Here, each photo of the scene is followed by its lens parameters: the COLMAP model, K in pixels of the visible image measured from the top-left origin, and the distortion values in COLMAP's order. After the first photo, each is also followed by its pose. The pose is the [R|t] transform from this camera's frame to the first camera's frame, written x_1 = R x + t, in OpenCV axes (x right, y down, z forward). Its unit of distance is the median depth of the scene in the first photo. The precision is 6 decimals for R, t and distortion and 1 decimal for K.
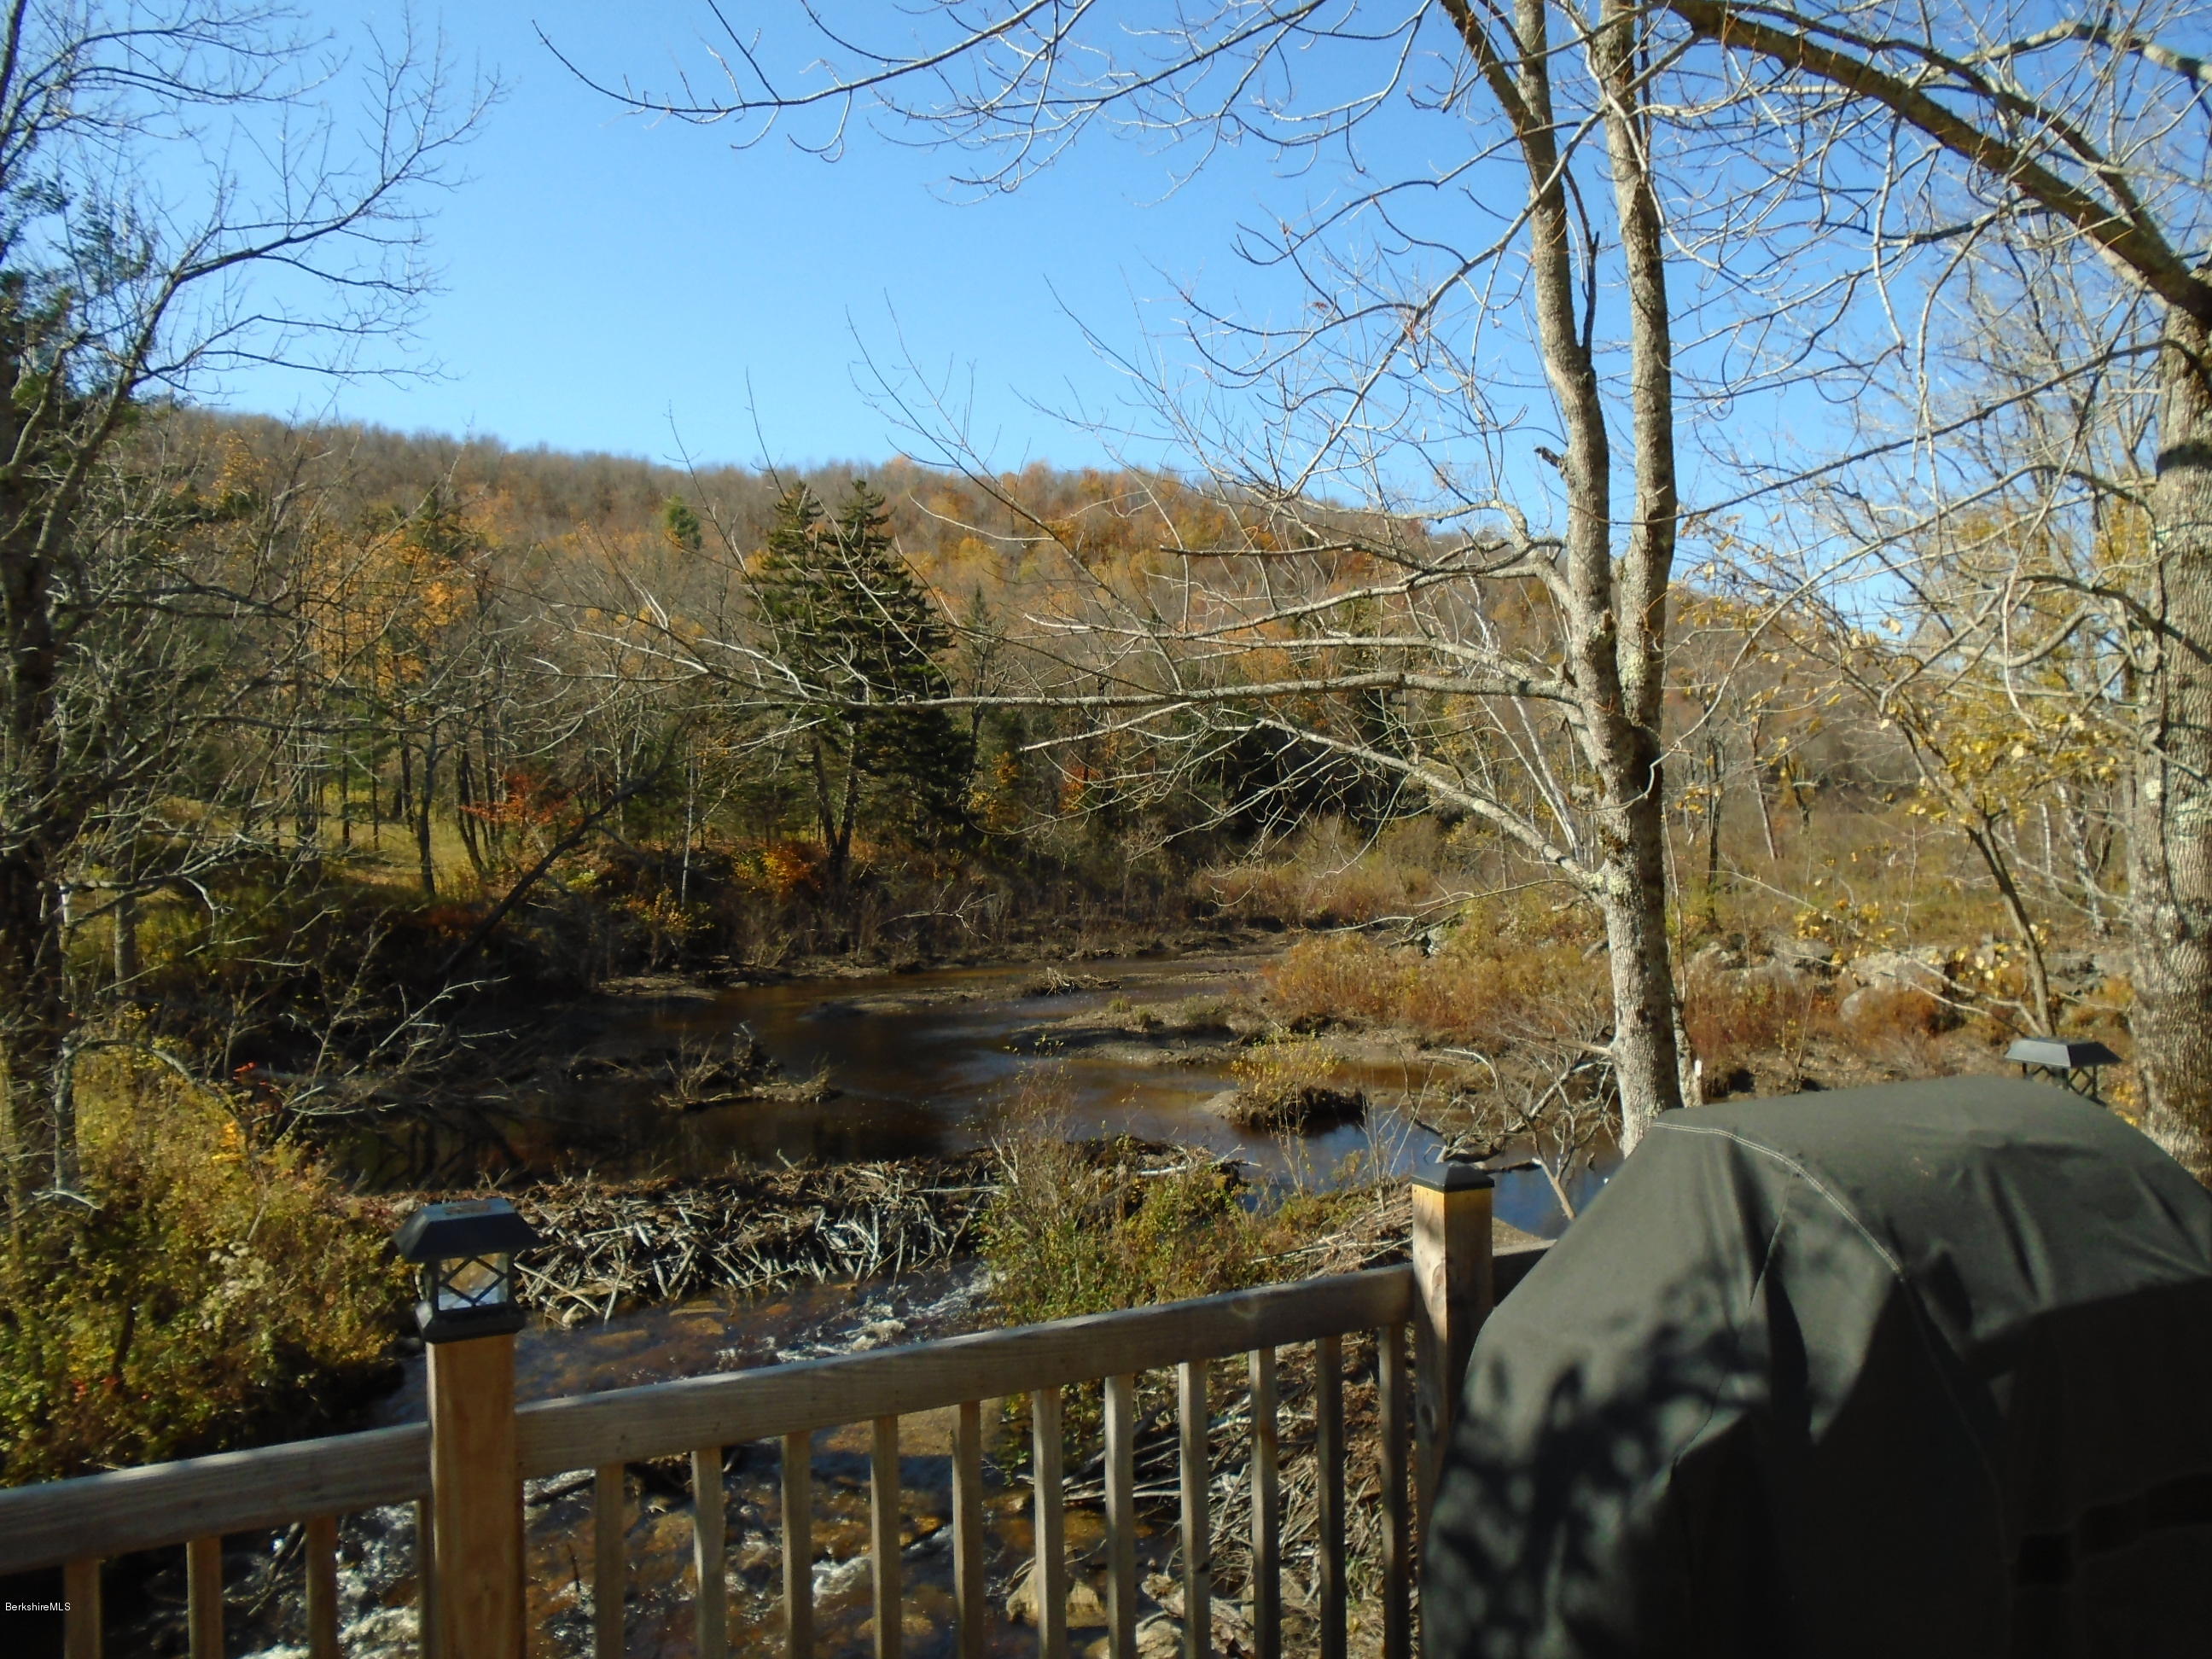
lens RADIAL K [[1716.3, 0, 1108.8], [0, 1716.3, 823.2], [0, 0, 1]] dist [-0.003454, 0.000843]
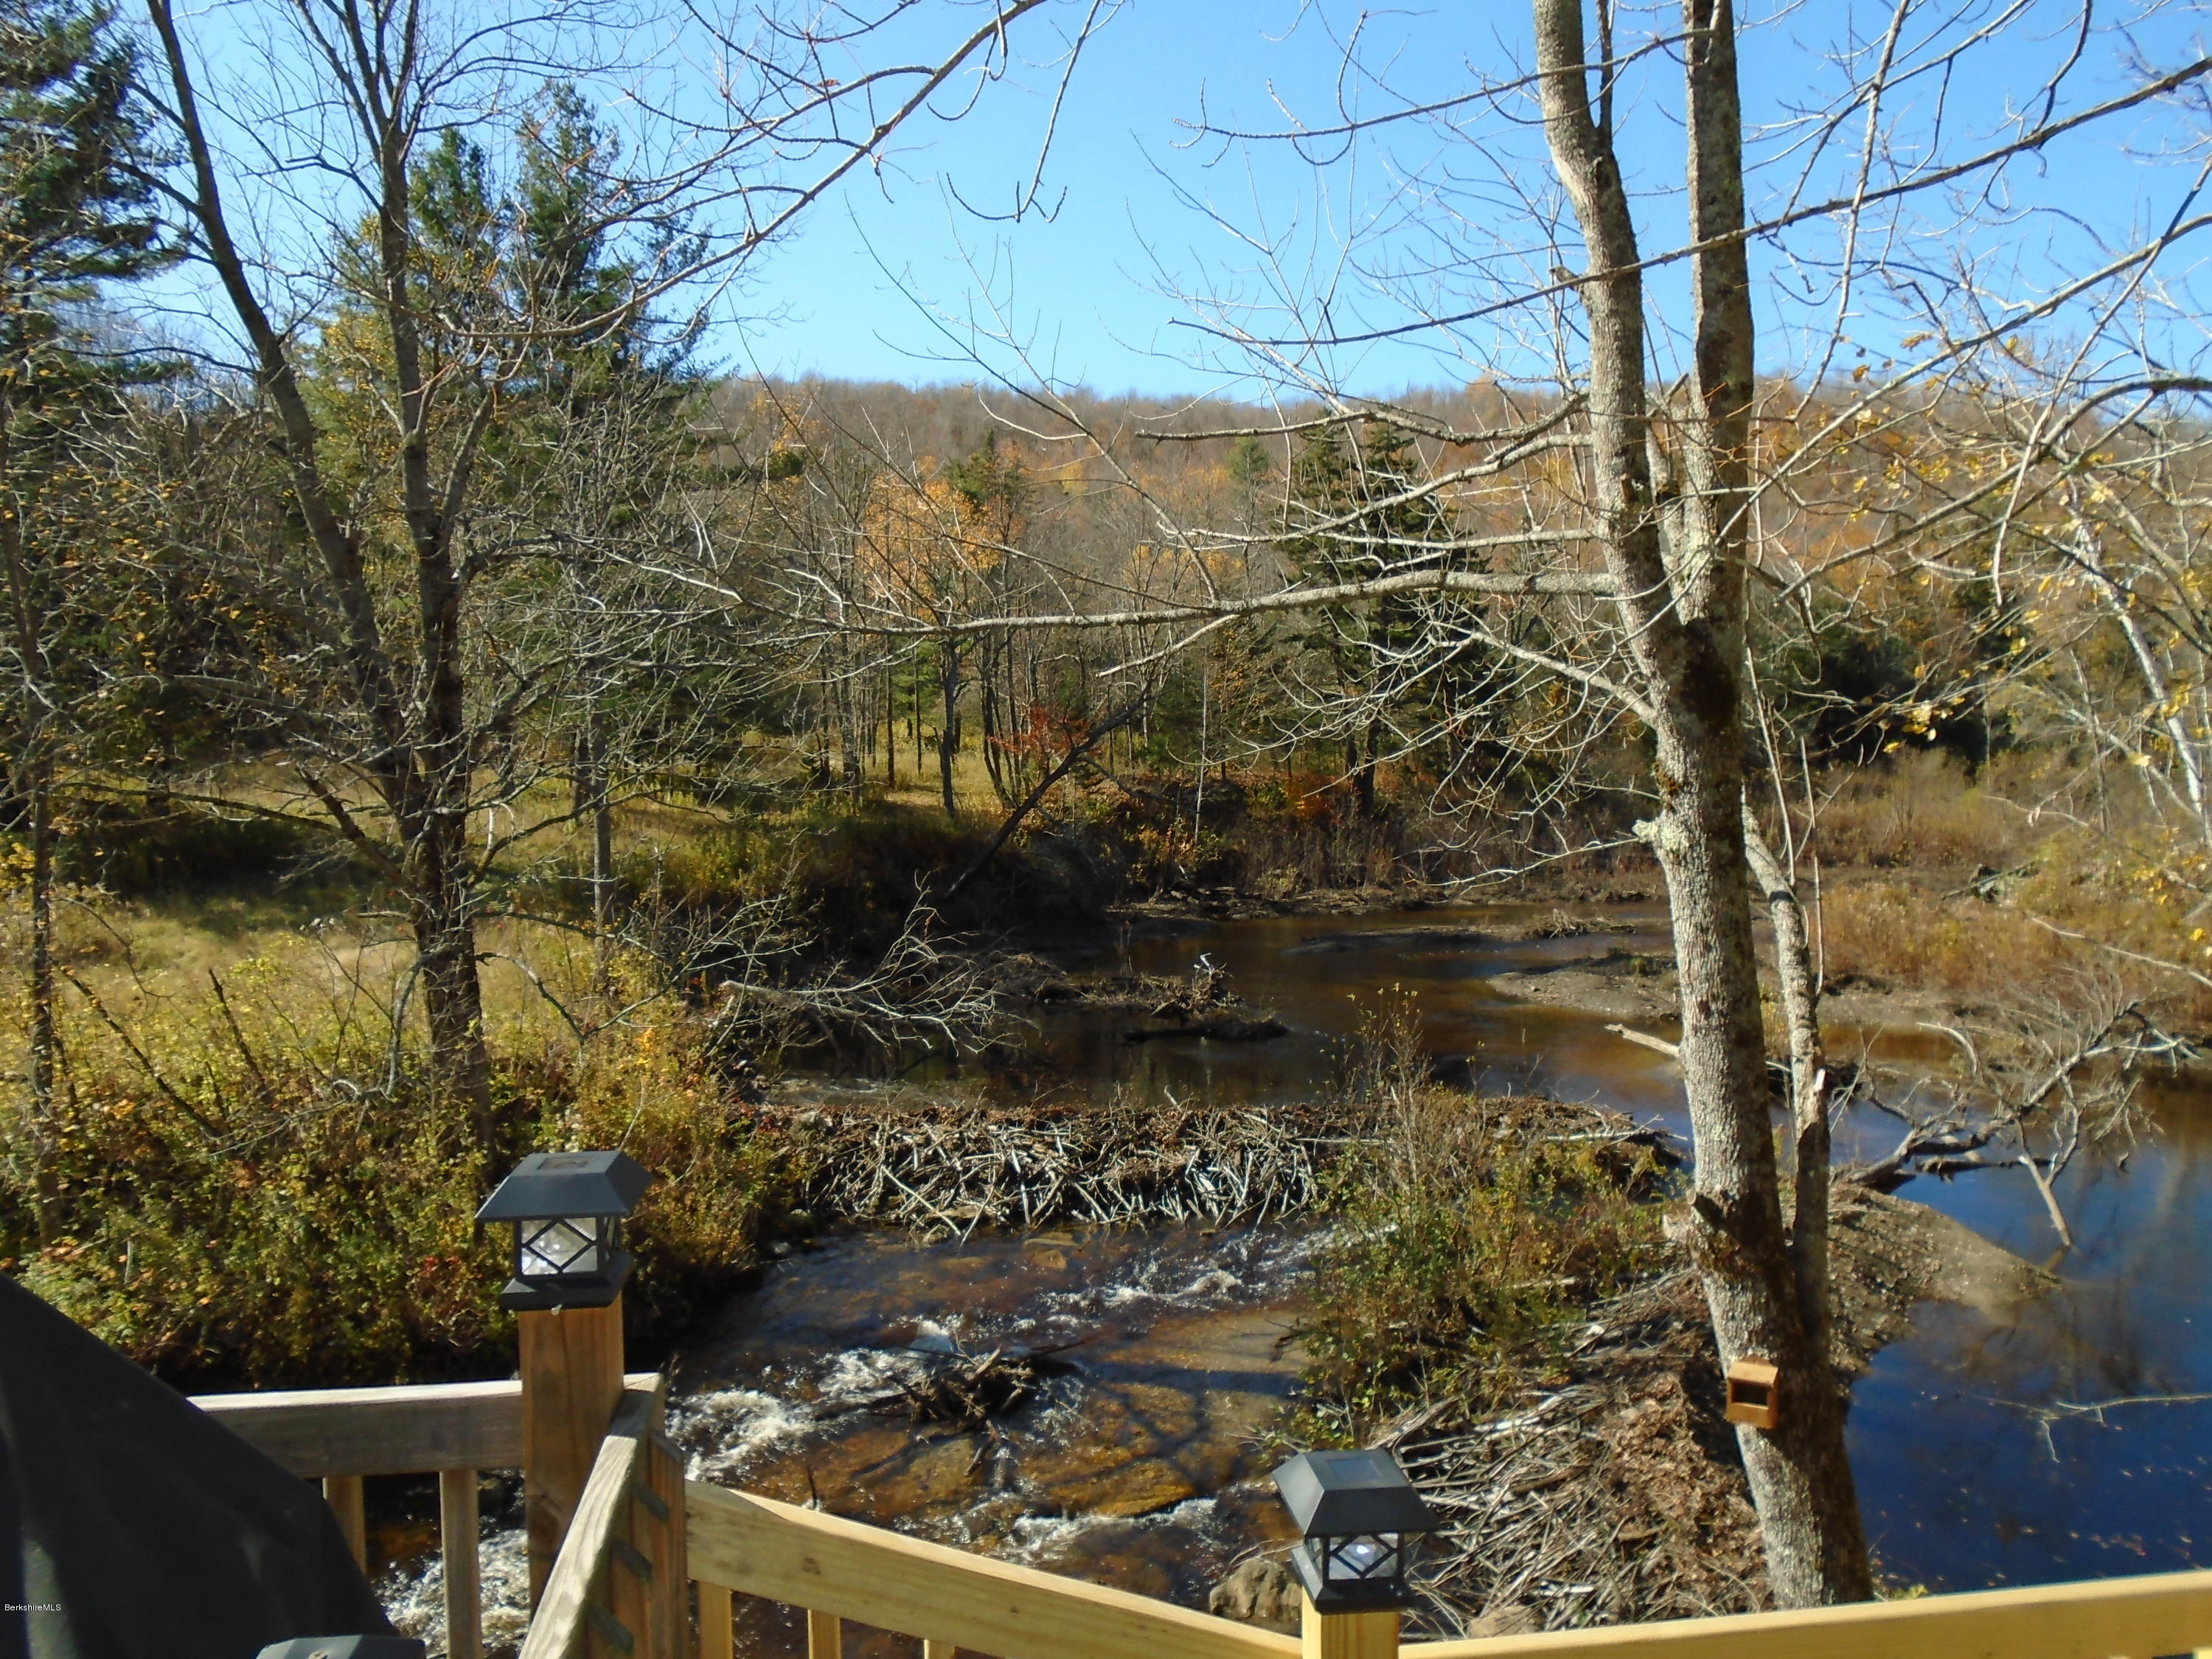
lens RADIAL K [[1716.3, 0, 1104.2], [0, 1716.3, 837.6], [0, 0, 1]] dist [-0.003454, 0.000843]
pose [[0.939018, 0.015406, -0.343523, 0.122338], [0.001244, 0.998837, 0.048194, -0.000578], [0.343866, -0.045682, 0.937907, 0.074461]]
